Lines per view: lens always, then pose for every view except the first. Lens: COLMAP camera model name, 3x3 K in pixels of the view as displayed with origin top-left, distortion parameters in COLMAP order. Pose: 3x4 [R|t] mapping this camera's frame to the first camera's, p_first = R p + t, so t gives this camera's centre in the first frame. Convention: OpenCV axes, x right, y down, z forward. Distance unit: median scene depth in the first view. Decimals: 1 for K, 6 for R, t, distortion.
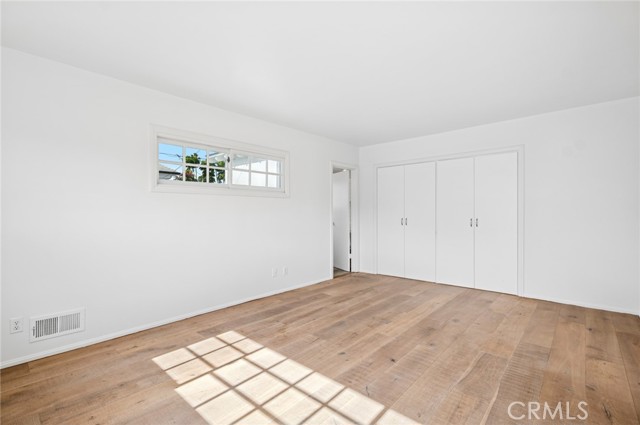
lens RADIAL K [[294.2, 0, 320.5], [0, 294.2, 212.3], [0, 0, 1]] dist [0.003595, -0.000398]
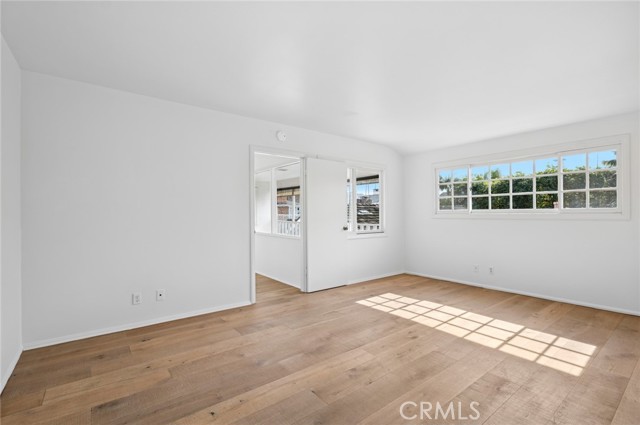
lens RADIAL K [[294.2, 0, 319.4], [0, 294.2, 213.6], [0, 0, 1]] dist [0.003595, -0.000398]
pose [[-0.983757, 0.011749, 0.179119, 0.212642], [0.011596, 0.999931, -0.001902, -0.003334], [-0.179129, 0.000206, -0.983825, 2.055572]]
